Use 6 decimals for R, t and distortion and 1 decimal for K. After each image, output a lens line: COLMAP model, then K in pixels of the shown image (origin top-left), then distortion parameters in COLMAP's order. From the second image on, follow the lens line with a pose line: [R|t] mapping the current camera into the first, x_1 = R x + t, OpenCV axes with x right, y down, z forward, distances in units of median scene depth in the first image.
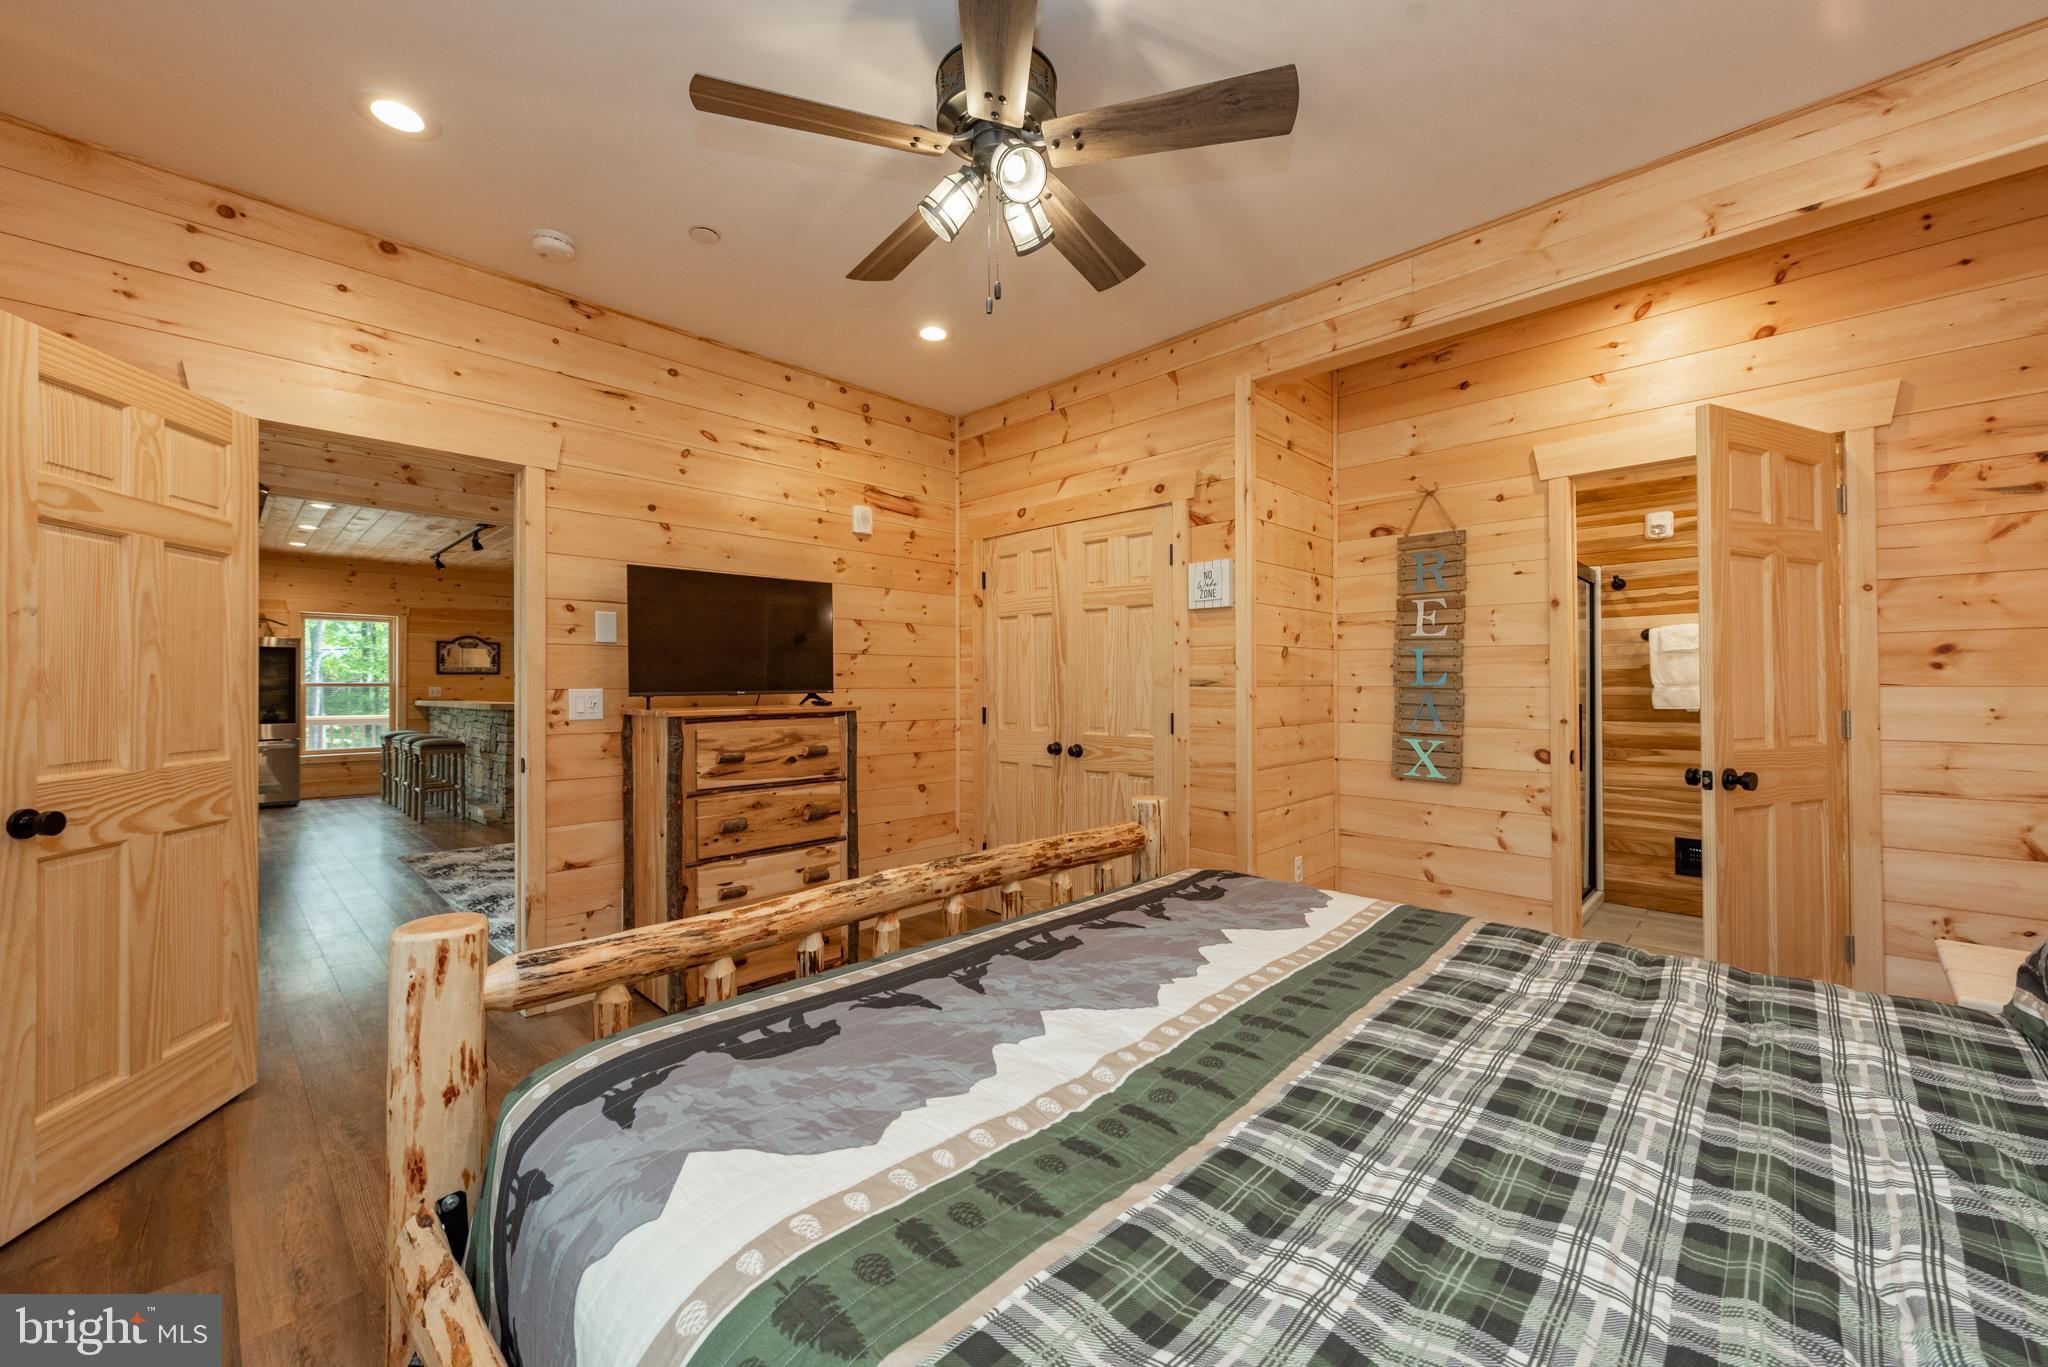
lens RADIAL K [[803.4, 0, 1019.4], [0, 803.4, 681.5], [0, 0, 1]] dist [0.001775, 0.000076]
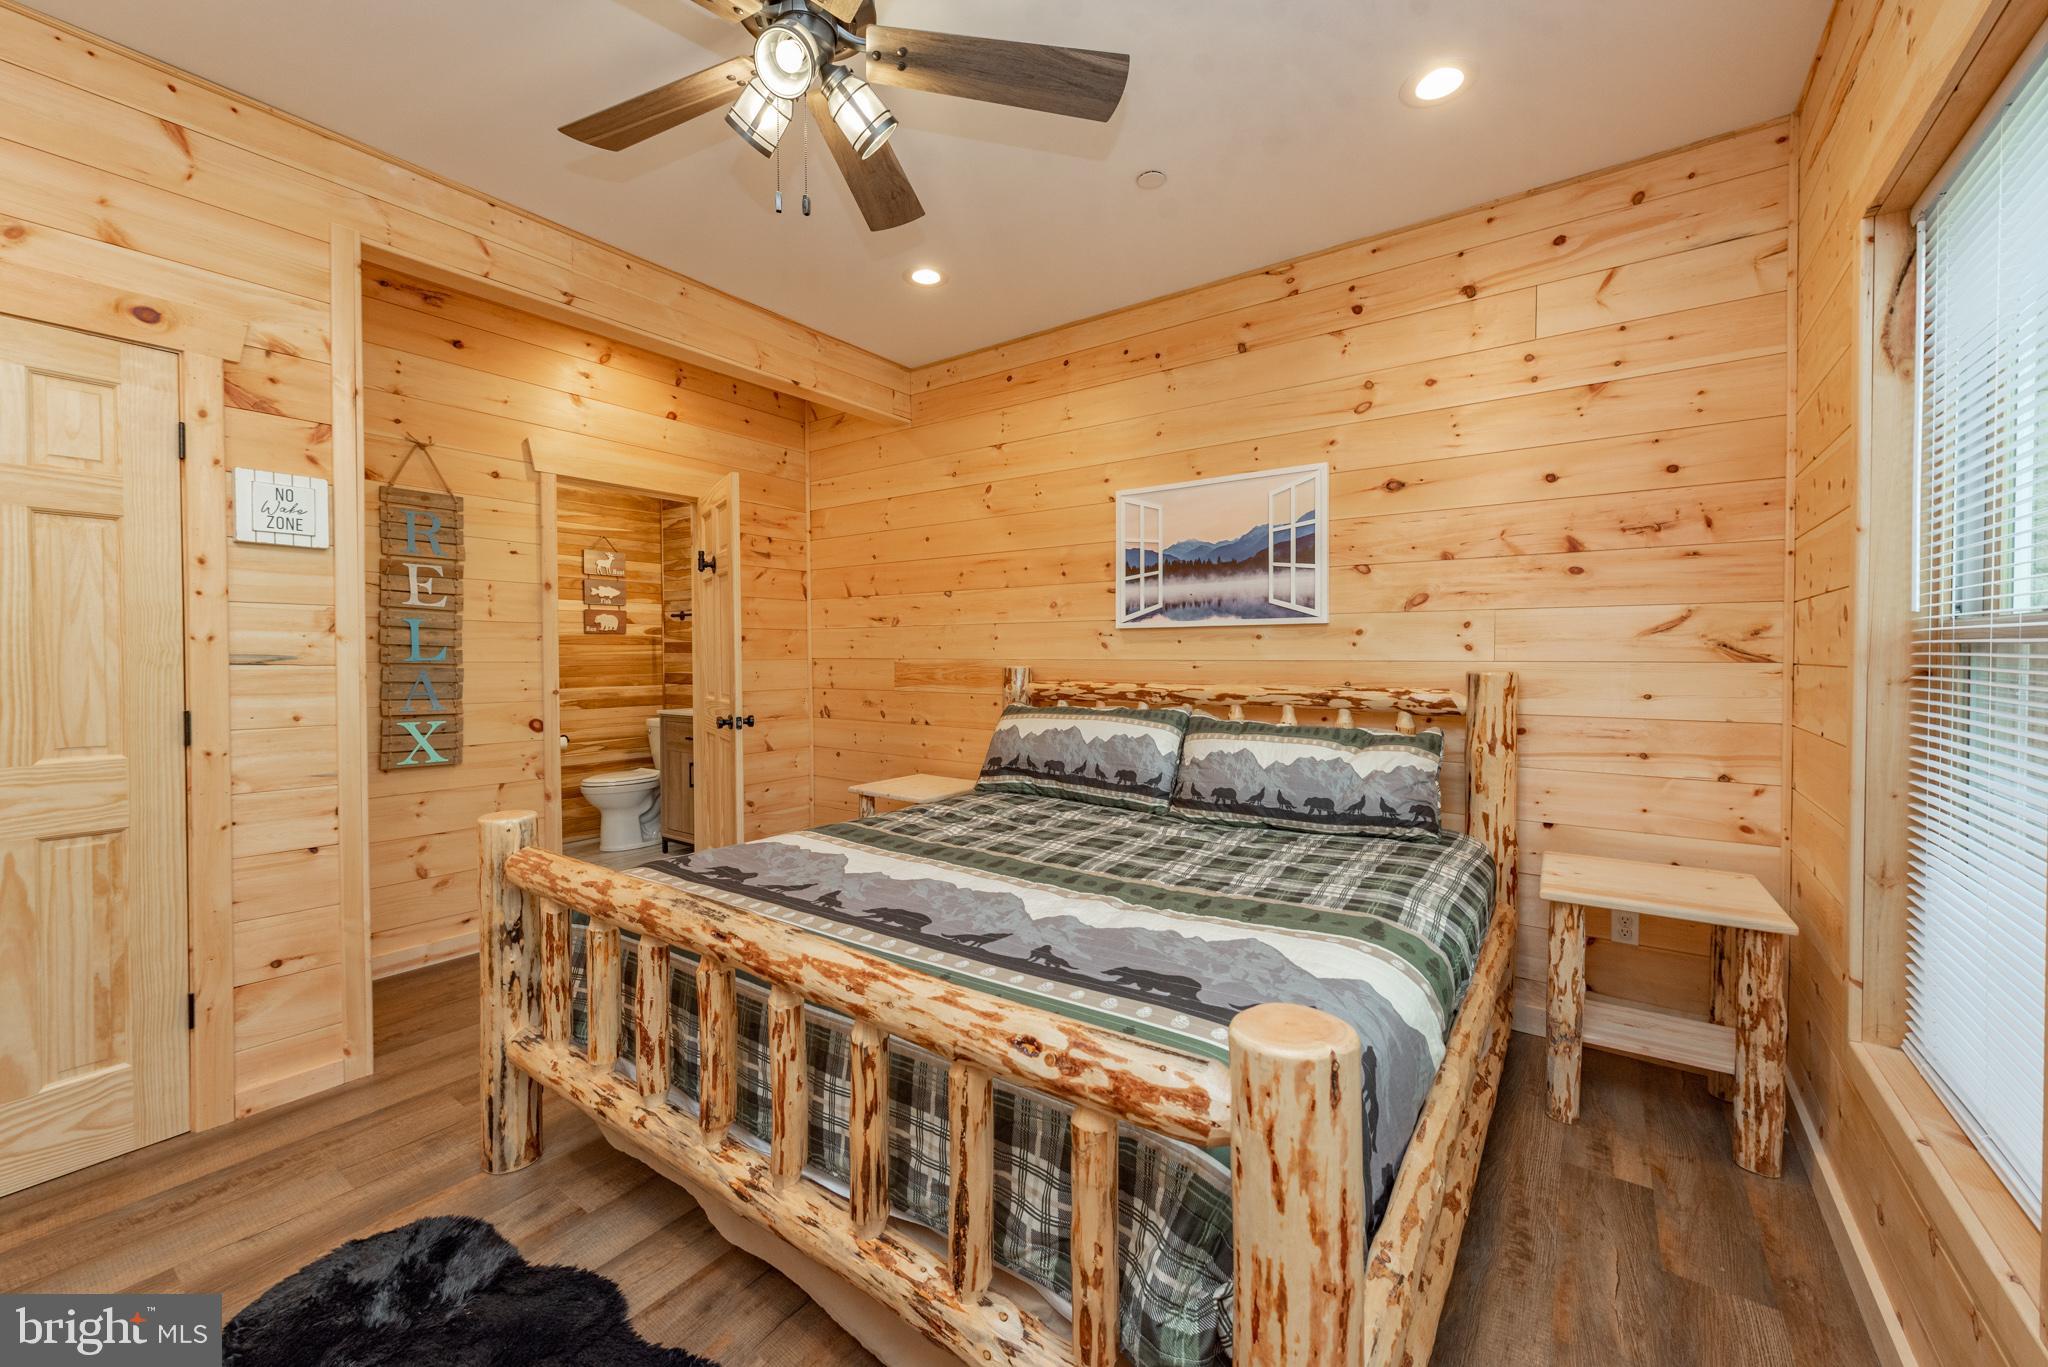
lens RADIAL K [[803.4, 0, 1023.8], [0, 803.4, 667.6], [0, 0, 1]] dist [0.001775, 0.000076]
pose [[-0.163330, -0.015008, 0.986457, -0.612279], [-0.004432, 0.999885, 0.014479, -0.004476], [-0.986562, -0.002007, -0.163377, 0.611846]]
